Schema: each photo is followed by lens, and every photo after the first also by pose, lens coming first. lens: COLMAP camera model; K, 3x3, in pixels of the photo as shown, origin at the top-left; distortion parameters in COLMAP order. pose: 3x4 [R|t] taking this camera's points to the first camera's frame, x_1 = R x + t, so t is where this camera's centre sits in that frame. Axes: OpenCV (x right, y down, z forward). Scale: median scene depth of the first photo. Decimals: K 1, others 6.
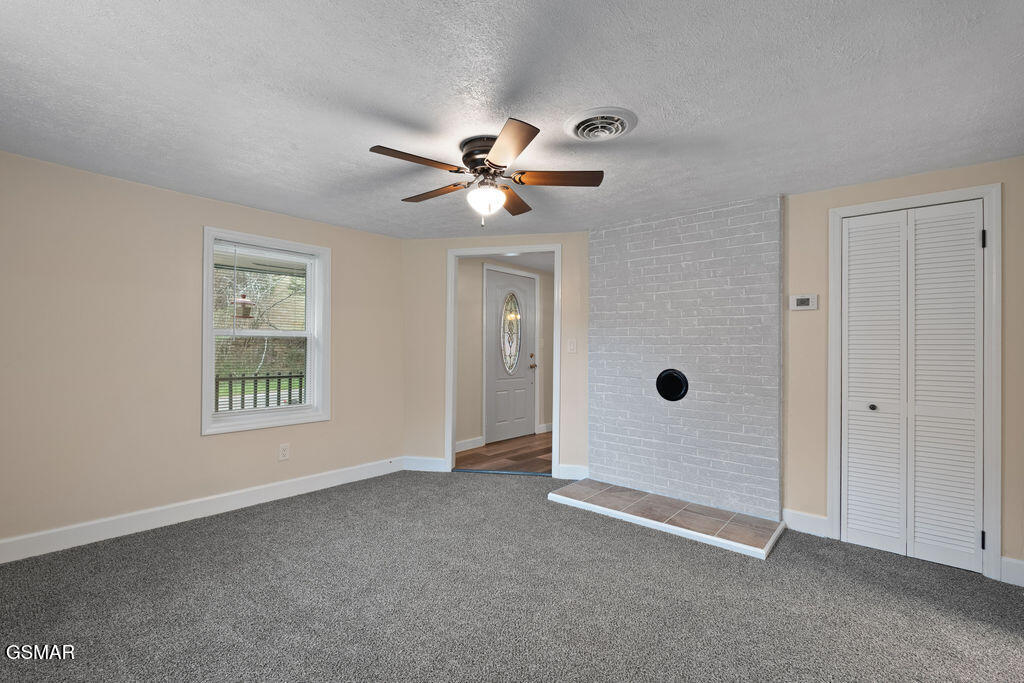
lens RADIAL K [[463.0, 0, 512.0], [0, 463.0, 341.5], [0, 0, 1]] dist [0.001685, 0.000199]
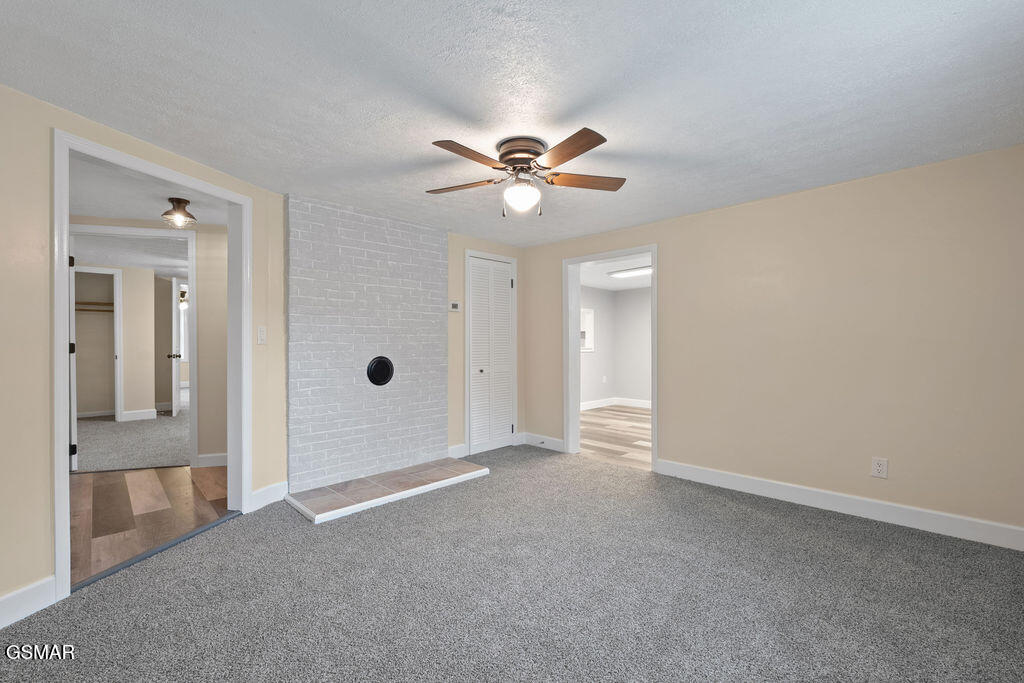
lens RADIAL K [[477.3, 0, 512.0], [0, 477.3, 341.5], [0, 0, 1]] dist [-0.001475, -0.000483]
pose [[0.026439, -0.015181, 0.999535, -0.791580], [-0.012856, 0.999797, 0.015525, 0.002436], [-0.999568, -0.013260, 0.026239, 0.673496]]
